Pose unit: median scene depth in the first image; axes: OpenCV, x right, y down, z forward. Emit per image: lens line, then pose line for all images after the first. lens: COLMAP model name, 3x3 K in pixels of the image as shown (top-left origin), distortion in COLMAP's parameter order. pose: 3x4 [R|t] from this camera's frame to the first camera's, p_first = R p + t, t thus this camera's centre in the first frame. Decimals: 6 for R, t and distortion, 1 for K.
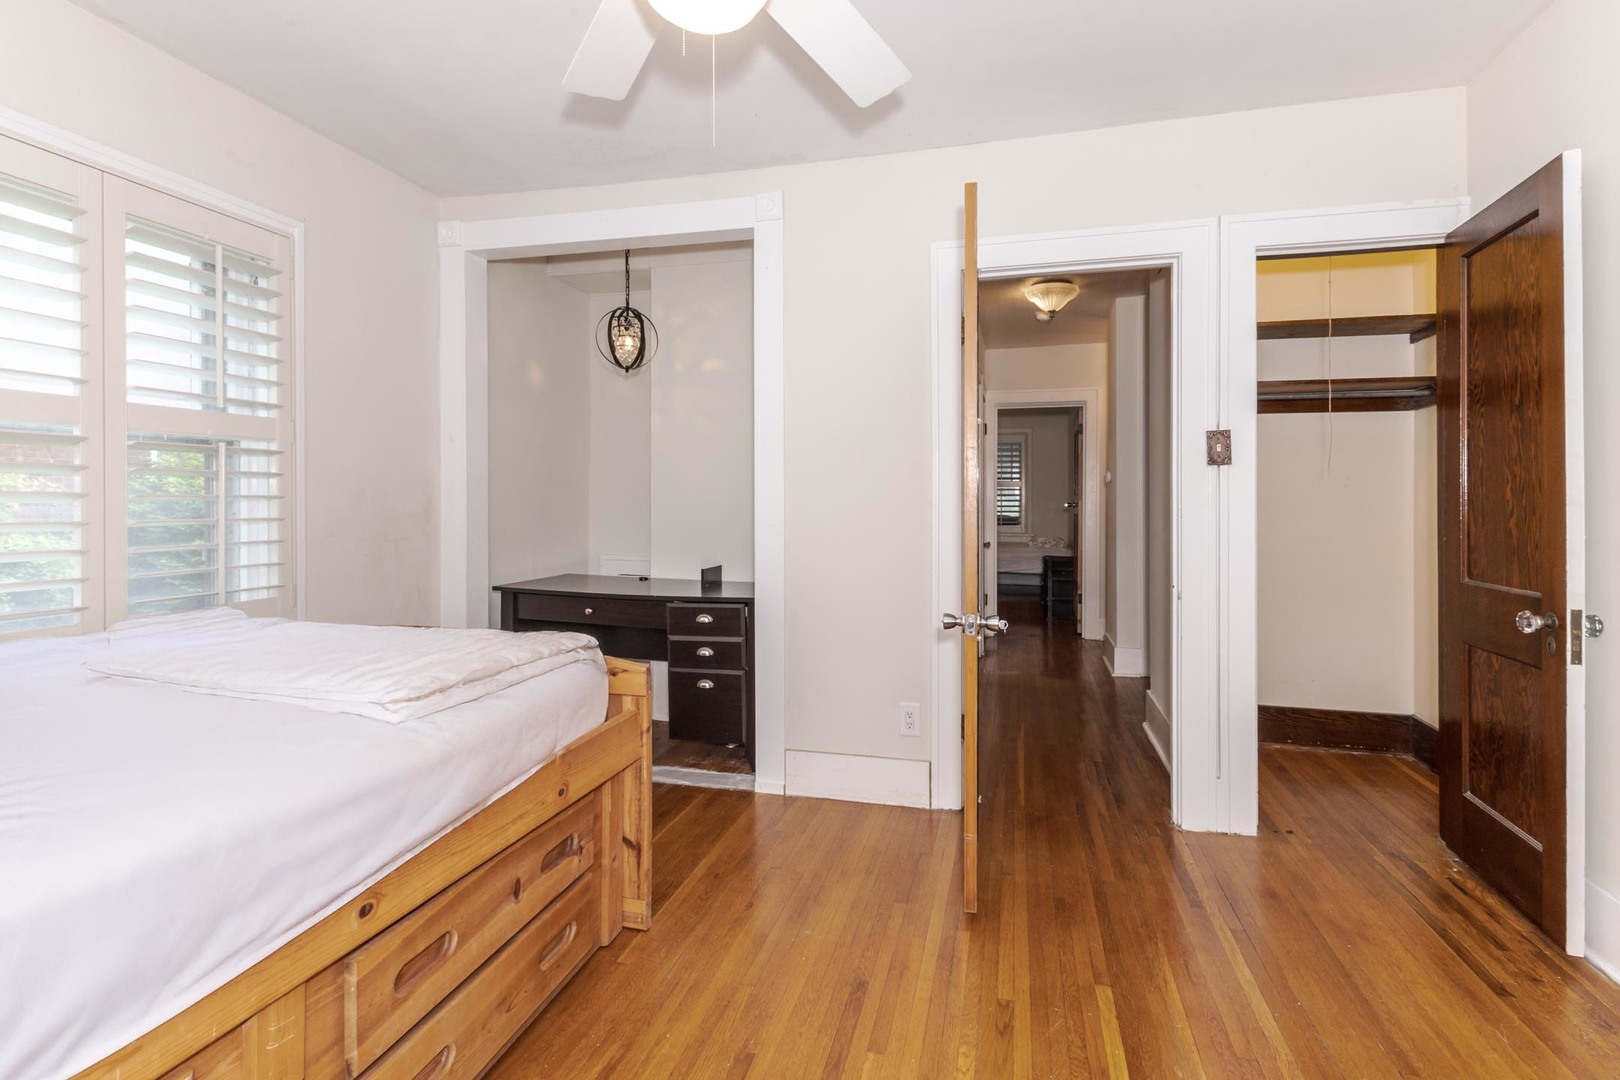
lens RADIAL K [[737.0, 0, 815.8], [0, 737.0, 514.9], [0, 0, 1]] dist [-0.001259, 0.000530]
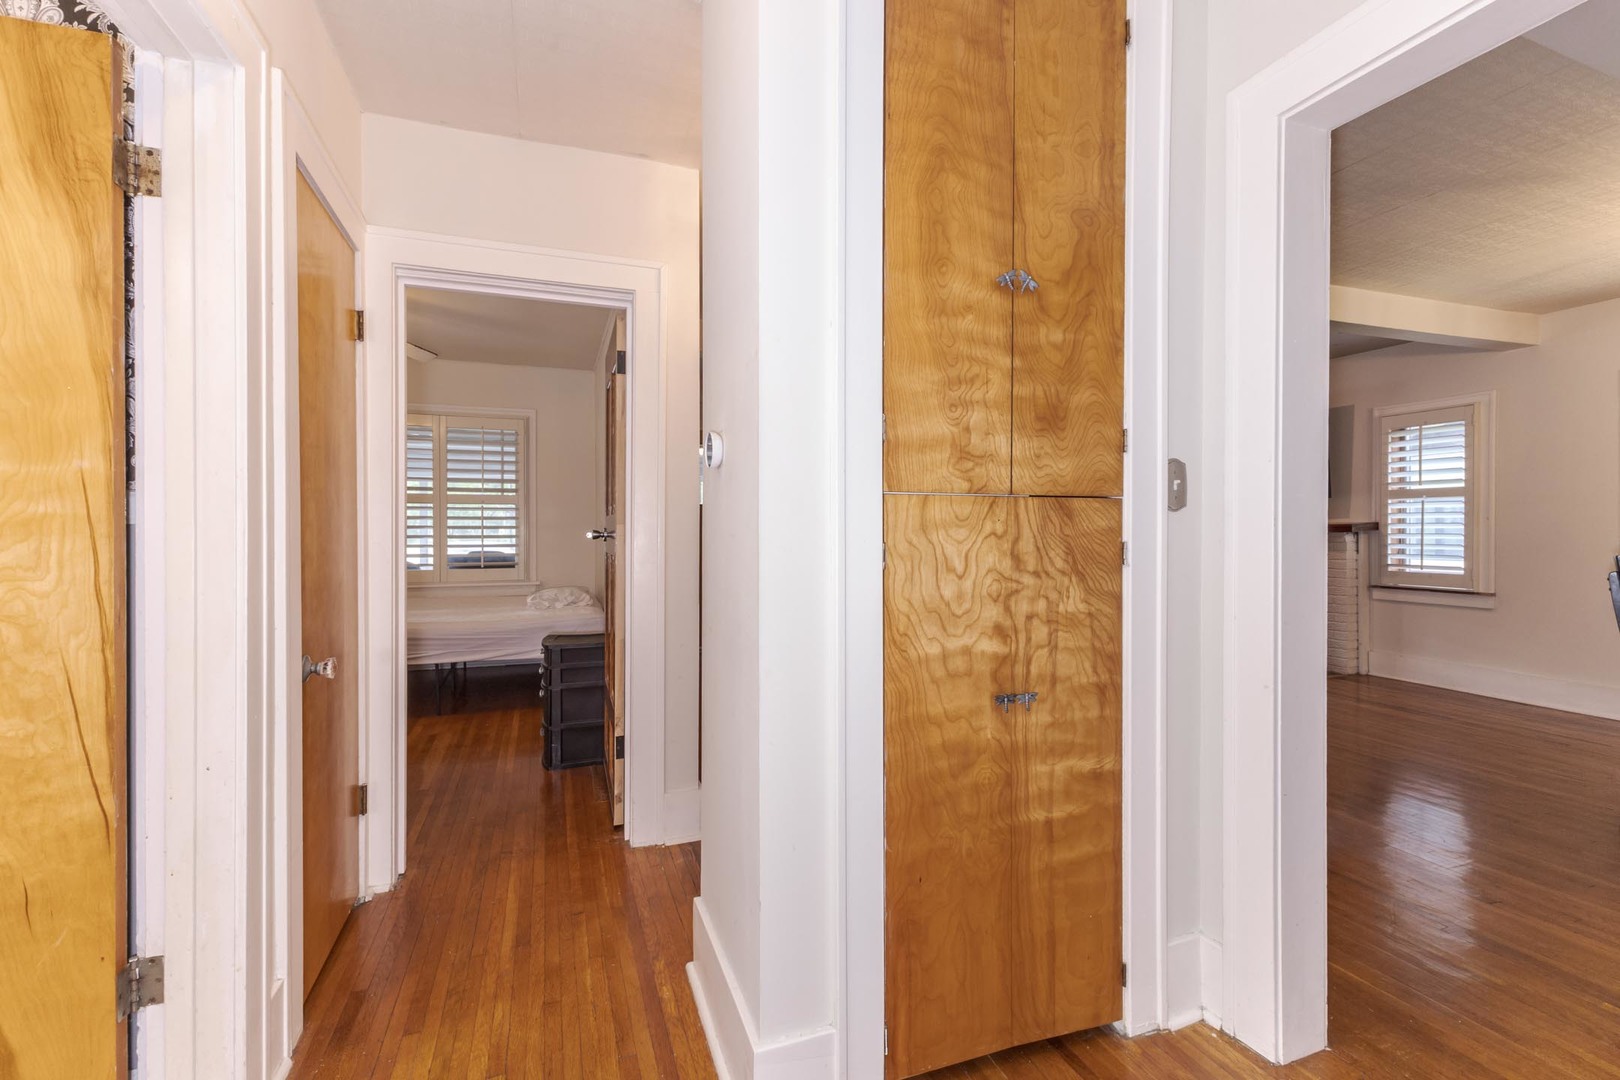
lens RADIAL K [[702.4, 0, 810.0], [0, 702.4, 540.0], [0, 0, 1]] dist [-0.000583, 0.000068]
pose [[0.813676, -0.004646, 0.581300, 0.206417], [0.005487, 0.999985, 0.000312, -0.011933], [-0.581293, 0.002936, 0.813689, 0.587955]]
